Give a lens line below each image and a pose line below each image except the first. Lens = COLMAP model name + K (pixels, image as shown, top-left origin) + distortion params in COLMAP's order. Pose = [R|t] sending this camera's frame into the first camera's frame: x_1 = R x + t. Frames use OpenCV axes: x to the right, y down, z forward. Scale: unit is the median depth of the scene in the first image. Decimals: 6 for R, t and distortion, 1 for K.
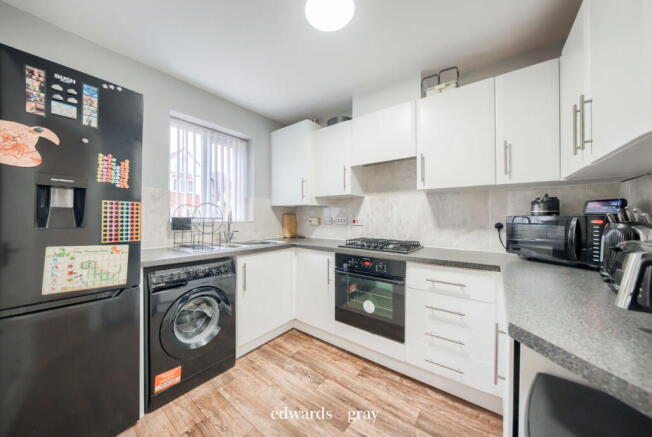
lens RADIAL K [[223.0, 0, 326.0], [0, 223.0, 218.5], [0, 0, 1]] dist [-0.000258, -0.000044]
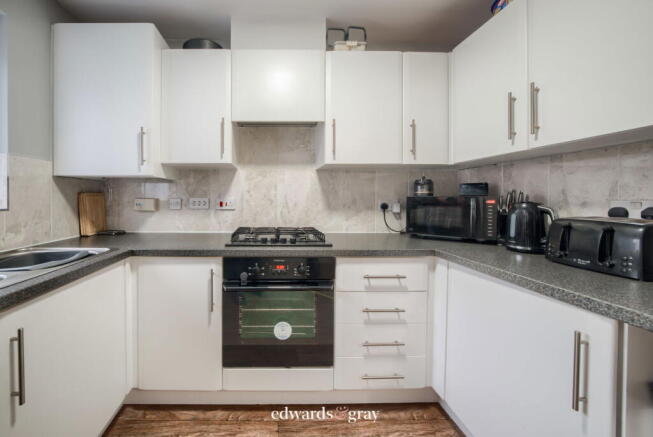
lens RADIAL K [[259.1, 0, 326.4], [0, 259.1, 201.3], [0, 0, 1]] dist [-0.008360, -0.000165]
pose [[0.794443, -0.010137, 0.607254, -0.148553], [0.004628, 0.999933, 0.010636, -0.004027], [-0.607321, -0.005639, 0.794437, 0.252895]]
